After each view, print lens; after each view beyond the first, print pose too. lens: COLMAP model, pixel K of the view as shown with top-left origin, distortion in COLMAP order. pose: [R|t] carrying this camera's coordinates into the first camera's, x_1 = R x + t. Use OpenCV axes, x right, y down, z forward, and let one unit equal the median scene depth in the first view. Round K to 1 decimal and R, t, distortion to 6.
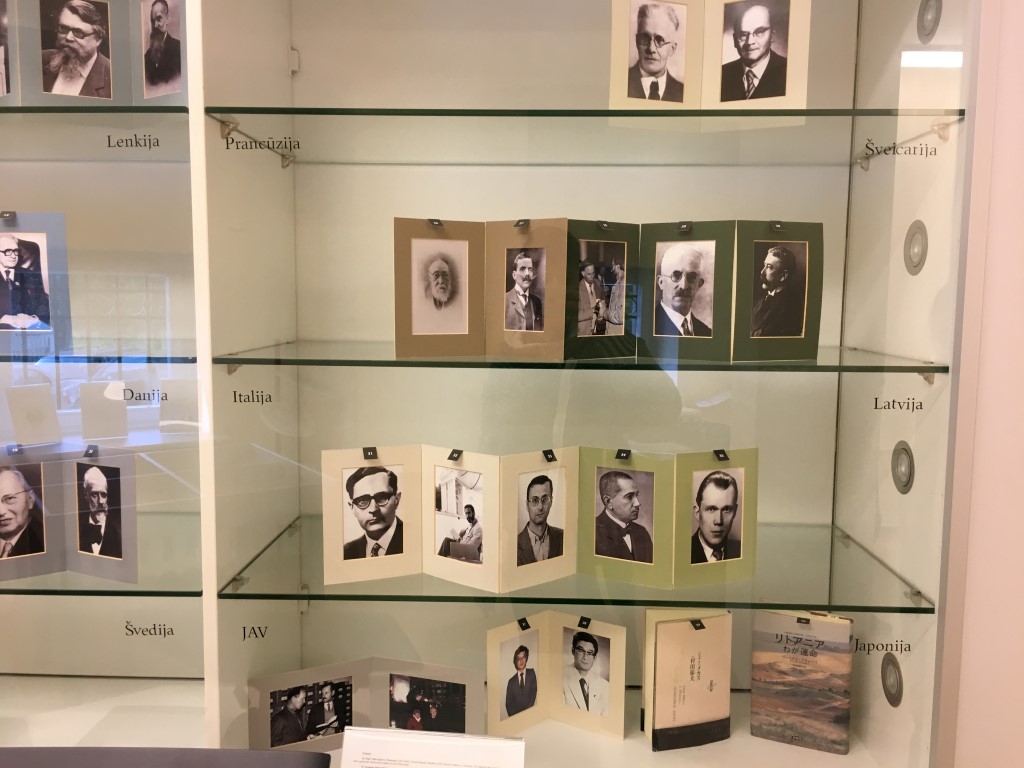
lens RADIAL K [[862.6, 0, 507.6], [0, 862.6, 382.6], [0, 0, 1]] dist [0.070446, -0.056045]
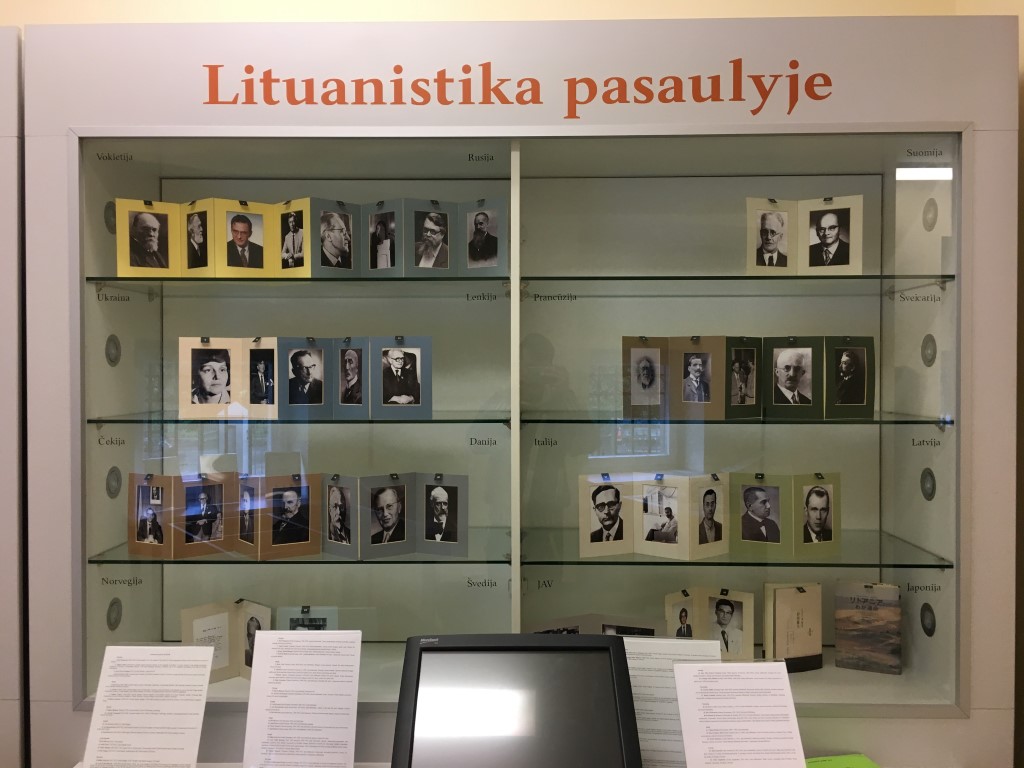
lens RADIAL K [[862.6, 0, 517.0], [0, 862.6, 378.4], [0, 0, 1]] dist [0.070446, -0.056045]
pose [[0.999890, -0.009353, 0.011532, -0.345194], [0.010320, 0.996174, -0.086785, 0.035752], [-0.010676, 0.086894, 0.996160, -0.658846]]
